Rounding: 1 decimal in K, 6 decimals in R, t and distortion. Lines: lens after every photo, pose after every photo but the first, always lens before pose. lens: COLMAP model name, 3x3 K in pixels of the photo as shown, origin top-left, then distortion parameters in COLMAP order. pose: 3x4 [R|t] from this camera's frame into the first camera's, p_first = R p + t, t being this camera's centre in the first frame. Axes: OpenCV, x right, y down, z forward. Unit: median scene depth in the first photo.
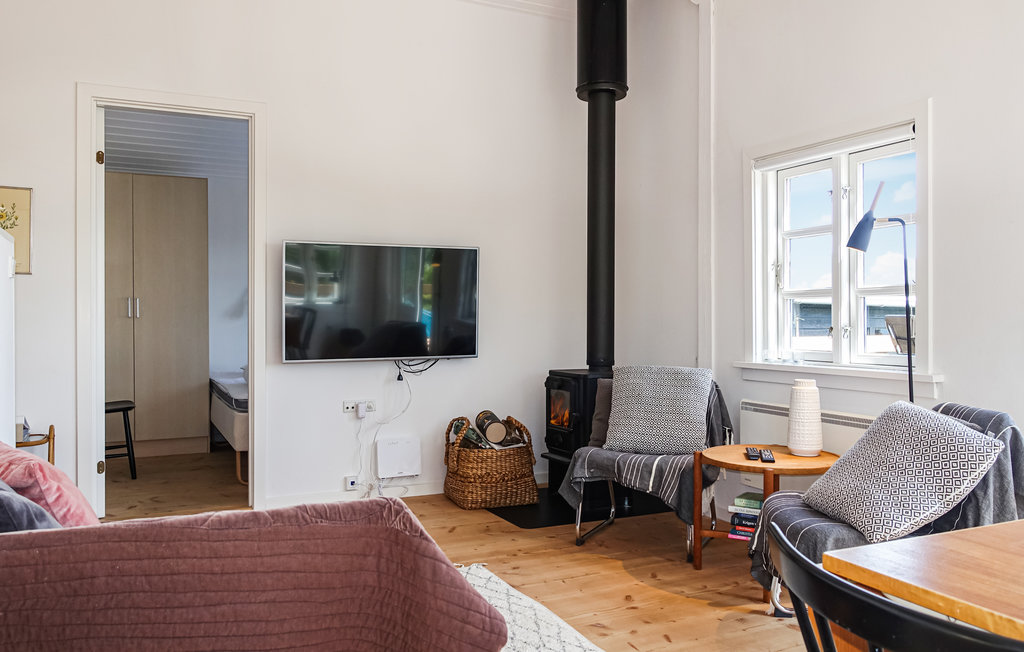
lens RADIAL K [[794.7, 0, 517.6], [0, 794.7, 317.0], [0, 0, 1]] dist [-0.003321, -0.000296]
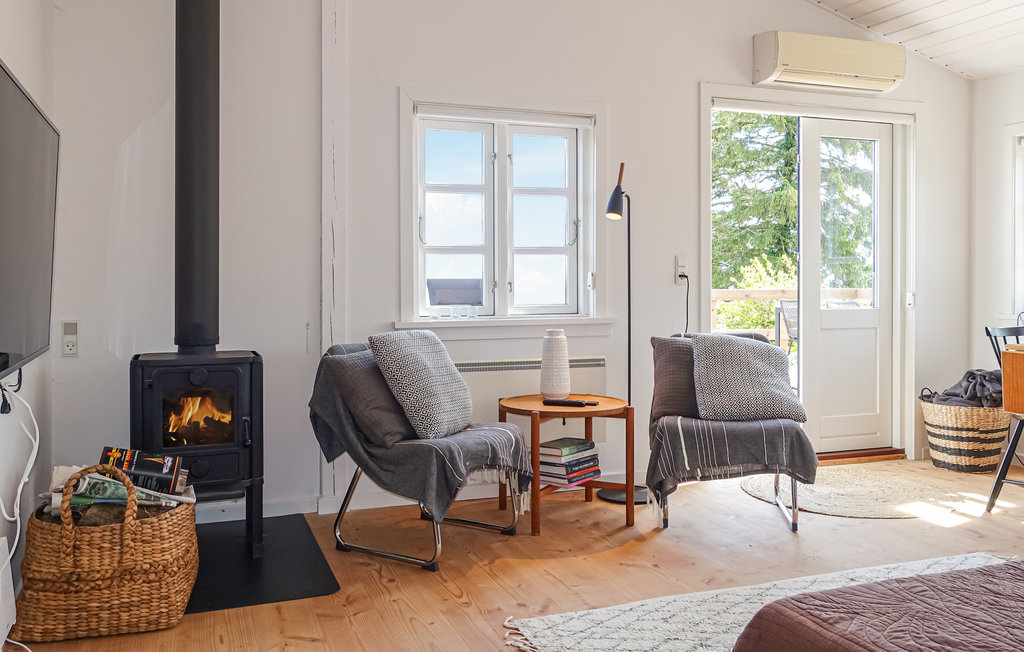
lens RADIAL K [[851.7, 0, 515.4], [0, 851.7, 317.4], [0, 0, 1]] dist [-0.001148, -0.000487]
pose [[0.078778, -0.038643, 0.996143, -0.801713], [-0.005208, 0.999219, 0.039174, 0.013749], [-0.996879, -0.008274, 0.078515, 0.956512]]
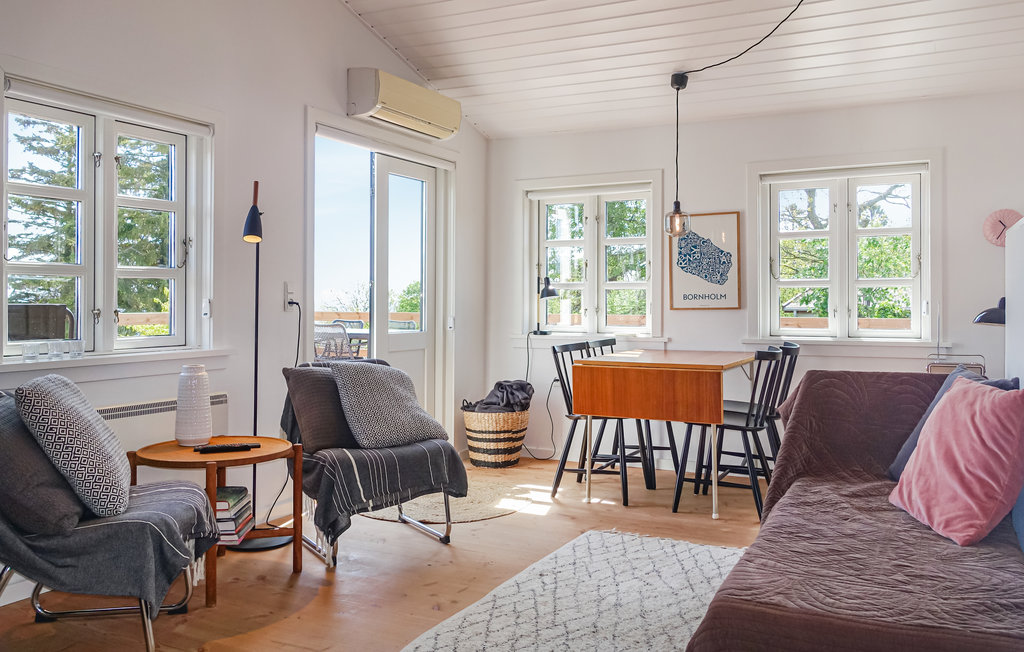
lens RADIAL K [[820.5, 0, 512.0], [0, 820.5, 326.0], [0, 0, 1]] dist [-0.002249, 0.005426]
pose [[-0.609799, -0.021308, 0.792269, -0.651046], [-0.005390, 0.999727, 0.022739, 0.005471], [-0.792537, 0.009596, -0.609748, 1.264217]]
